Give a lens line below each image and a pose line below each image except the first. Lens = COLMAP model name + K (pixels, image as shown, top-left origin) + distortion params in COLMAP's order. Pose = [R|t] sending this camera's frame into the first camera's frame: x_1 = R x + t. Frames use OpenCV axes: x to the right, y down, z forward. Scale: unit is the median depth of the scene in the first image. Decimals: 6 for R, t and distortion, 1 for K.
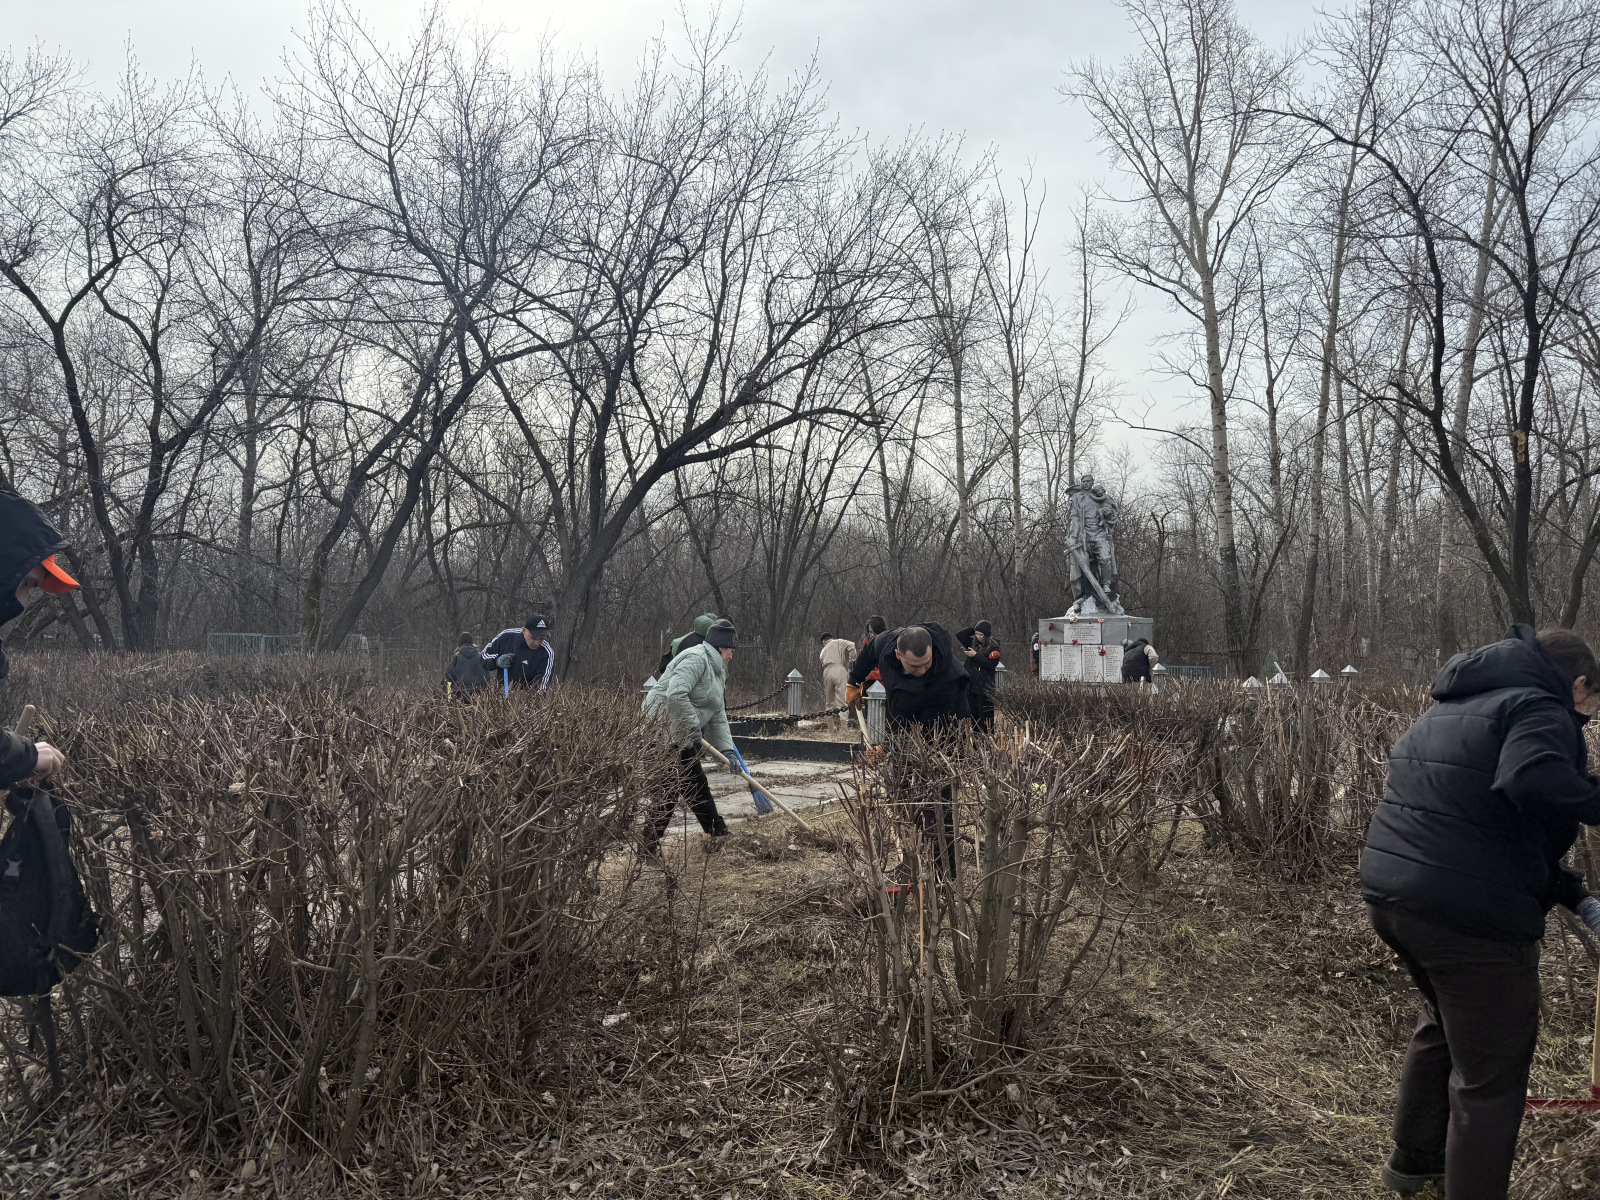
lens RADIAL K [[1088.9, 0, 800.0], [0, 1088.9, 600.0], [0, 0, 1]] dist [0.008221, -0.001410]
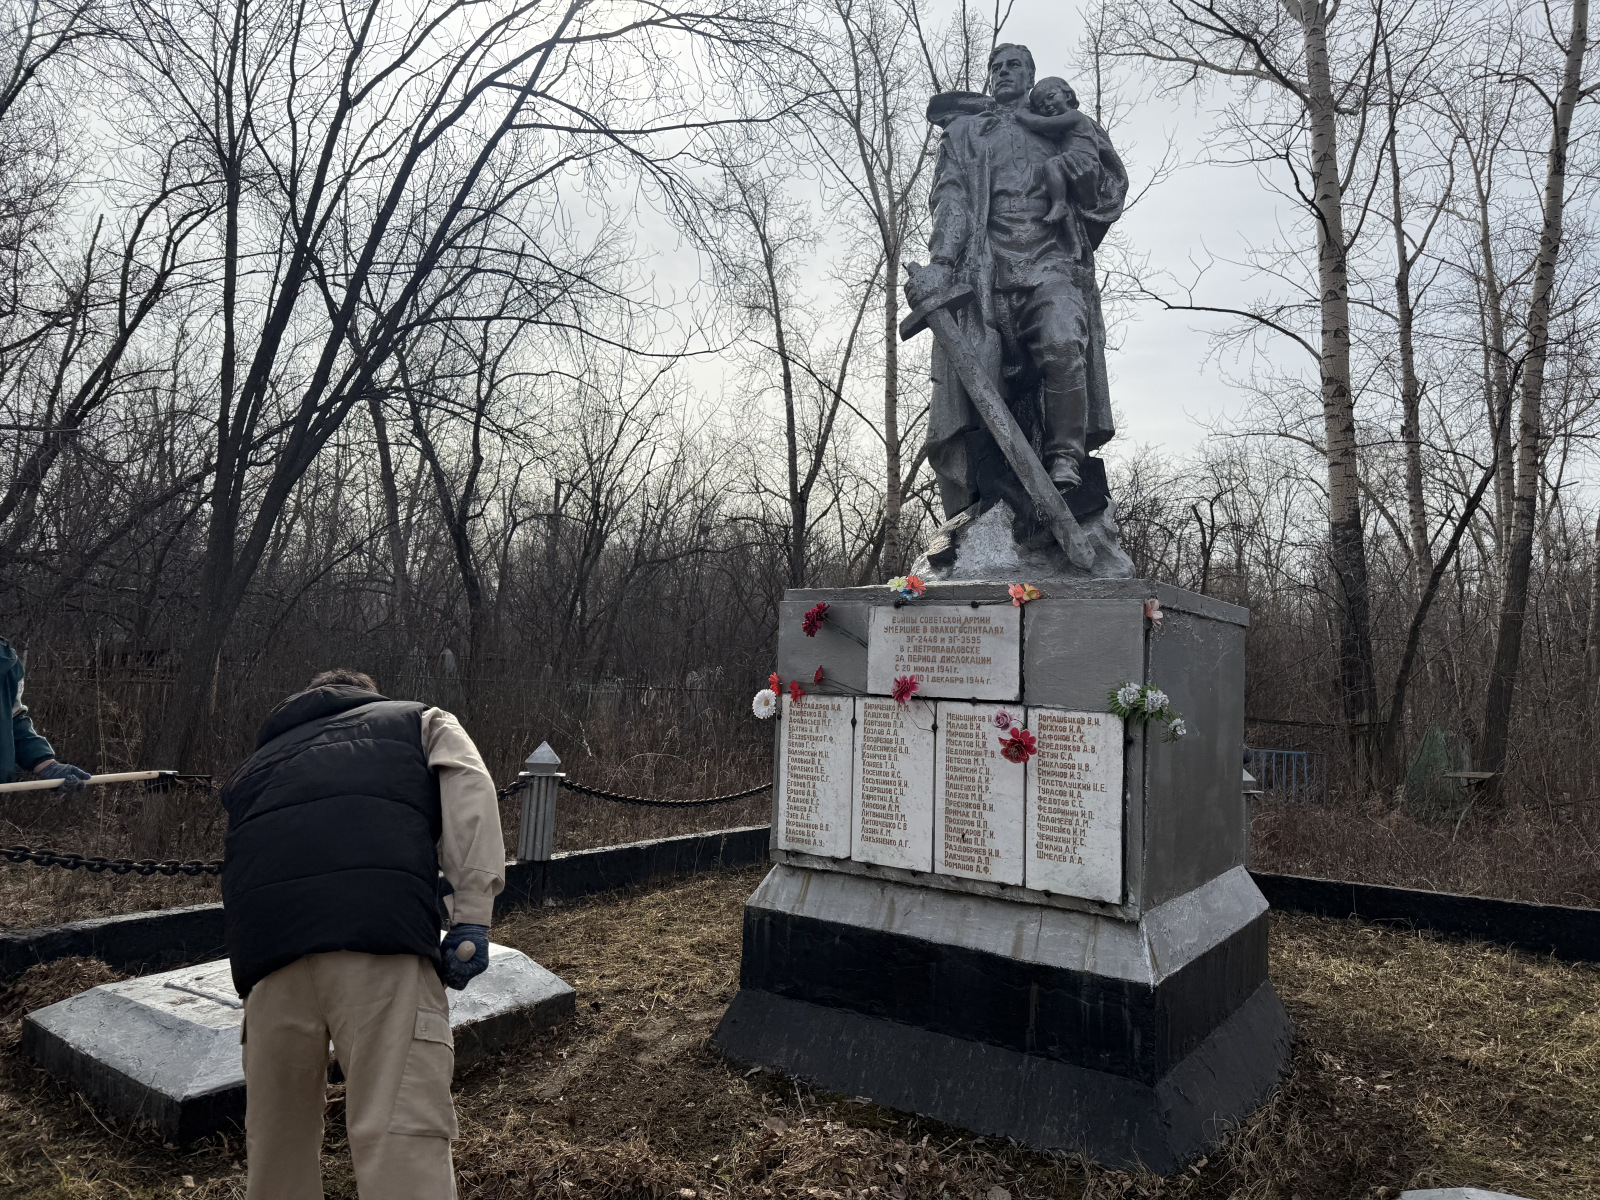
lens RADIAL K [[1088.9, 0, 800.0], [0, 1088.9, 600.0], [0, 0, 1]] dist [0.008221, -0.001410]
pose [[0.998874, 0.043307, -0.019372, 0.226741], [-0.043907, 0.998532, -0.031706, 0.027762], [0.017971, 0.032521, 0.999309, 0.751829]]
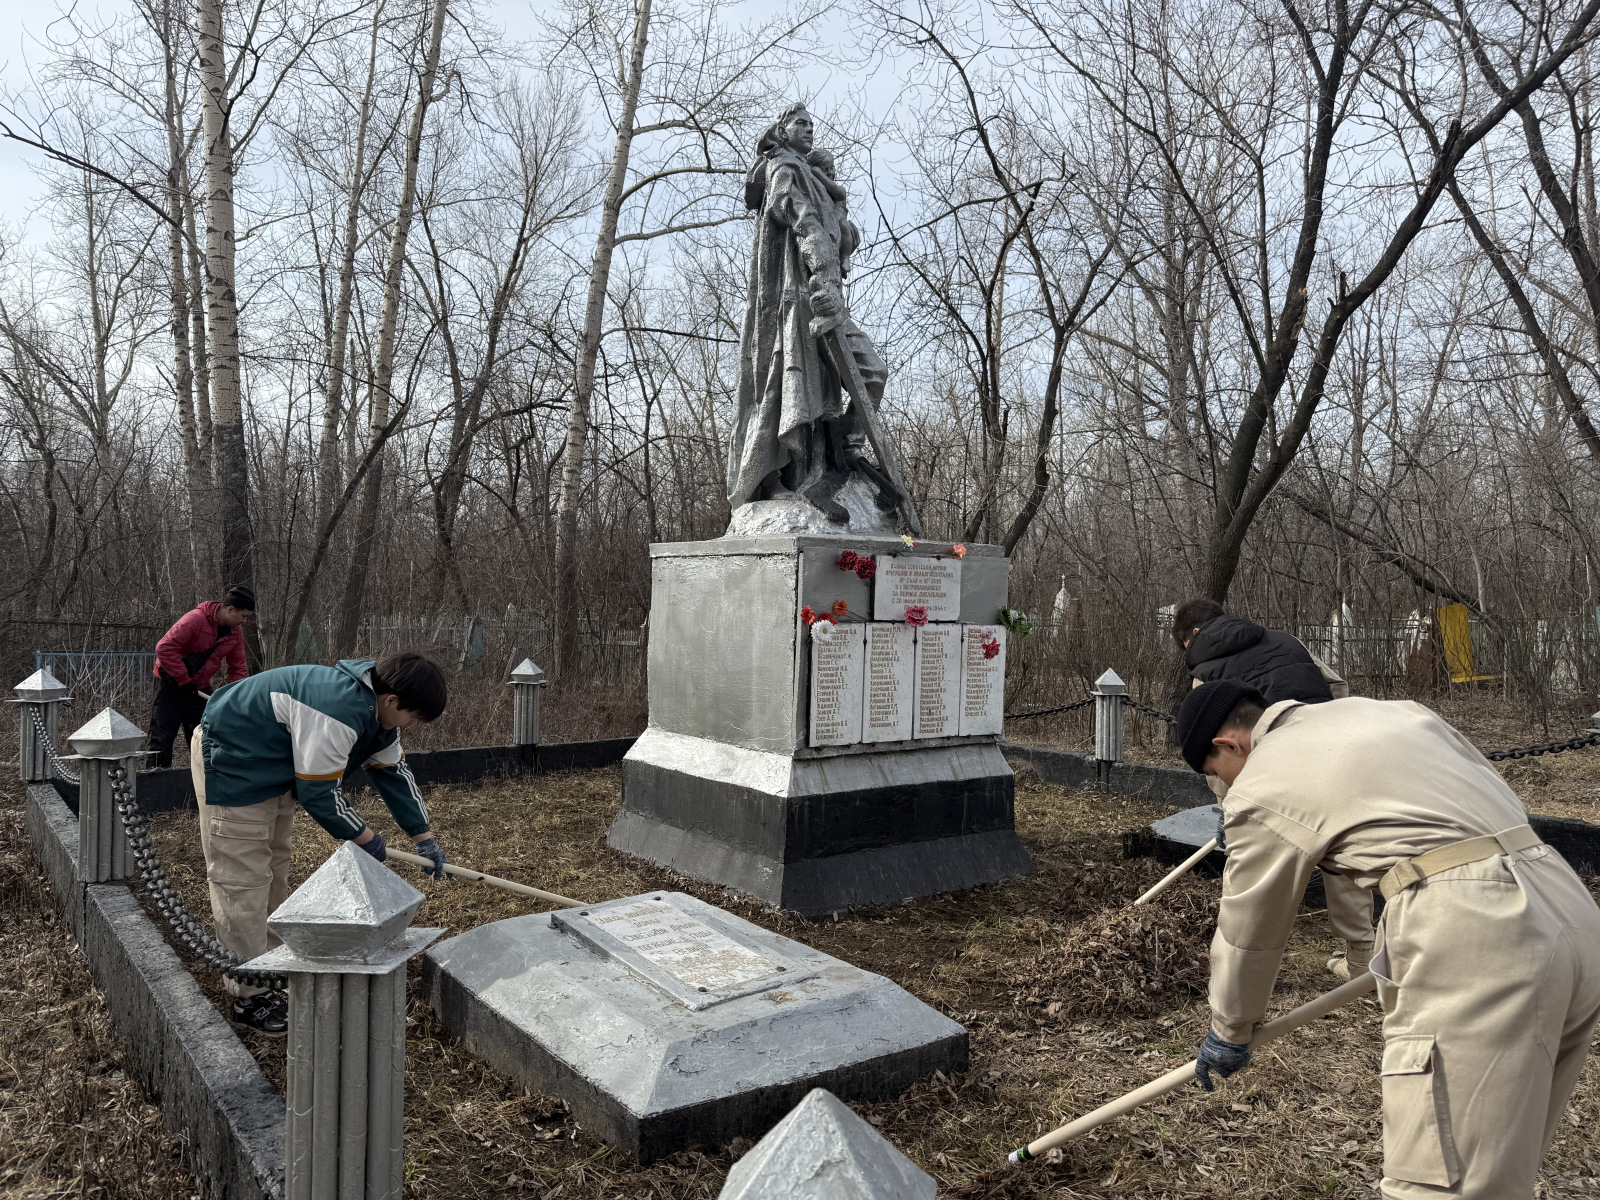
lens RADIAL K [[1088.9, 0, 800.0], [0, 1088.9, 600.0], [0, 0, 1]] dist [0.008221, -0.001410]
pose [[0.357090, 0.013750, 0.933969, -0.053728], [-0.050184, 0.998730, 0.004484, 0.033347], [-0.932721, -0.048472, 0.357327, 0.887415]]
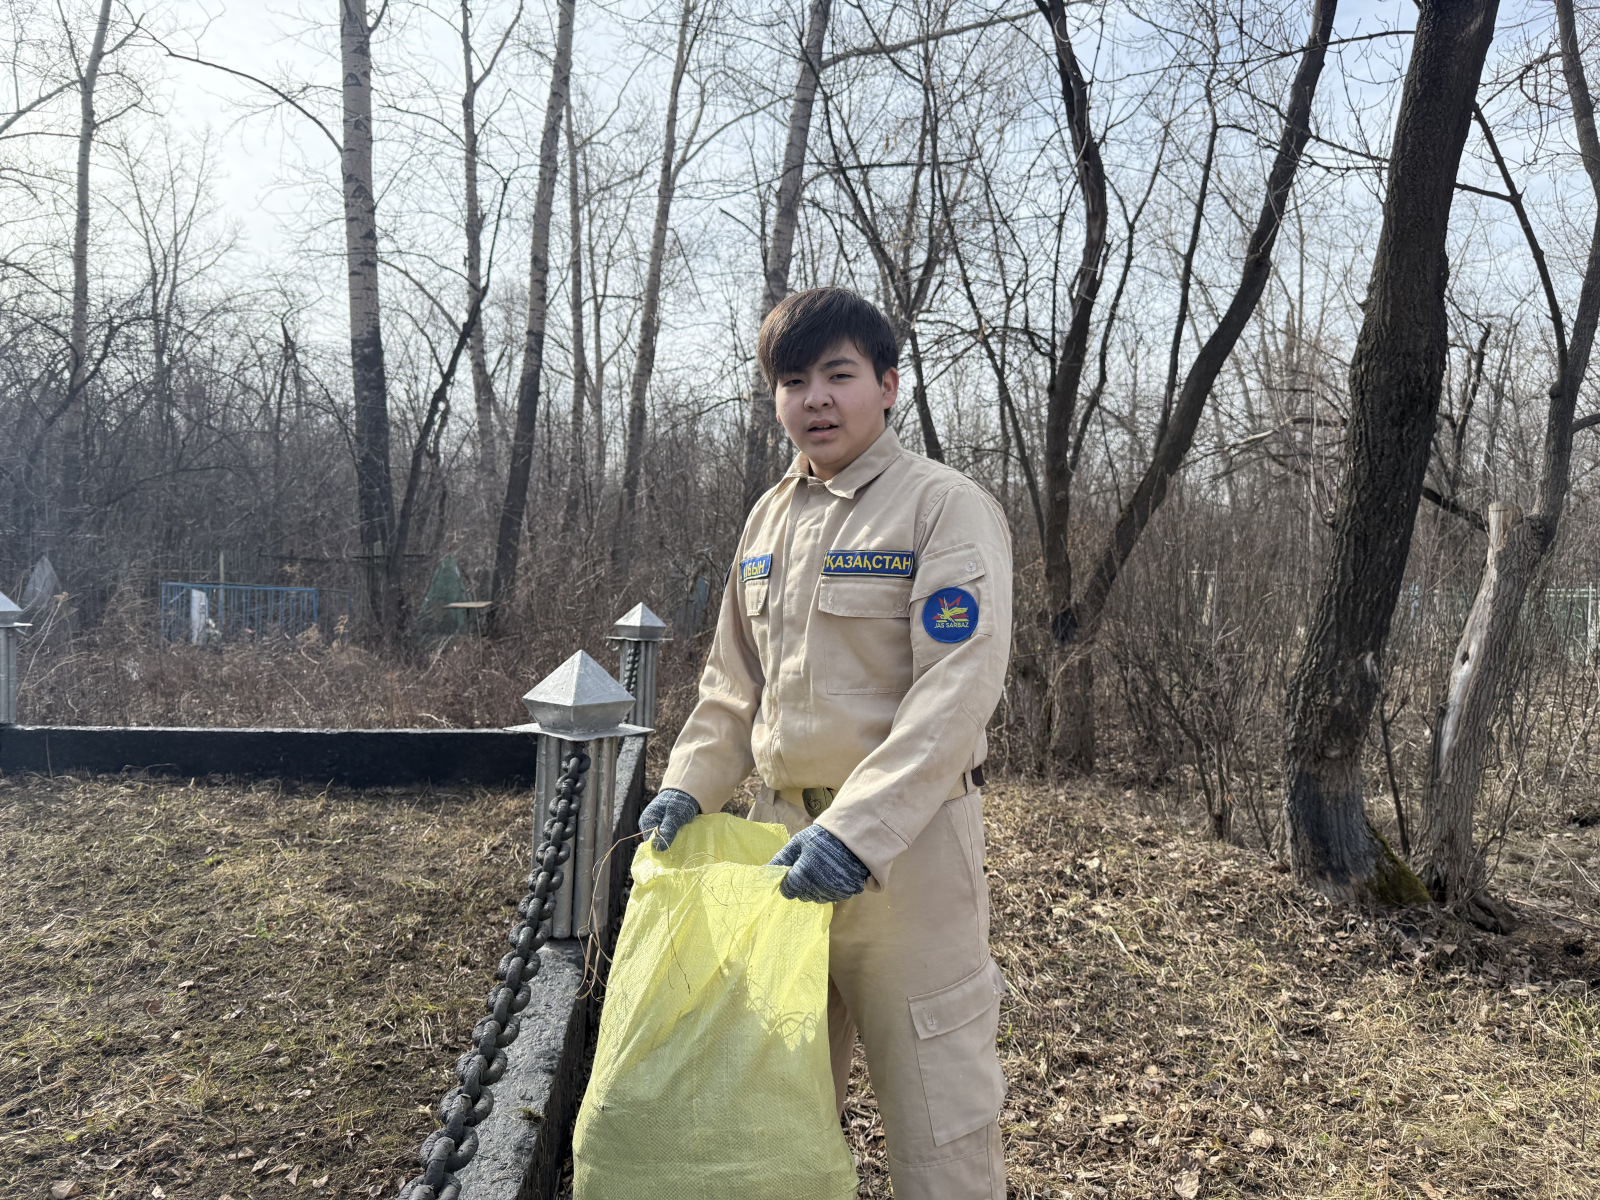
lens RADIAL K [[1088.9, 0, 800.0], [0, 1088.9, 600.0], [0, 0, 1]] dist [0.008221, -0.001410]
pose [[0.776464, -0.011327, 0.630060, 0.375058], [-0.041646, 0.996730, 0.069242, 0.039553], [-0.628784, -0.080003, 0.773453, 0.793417]]
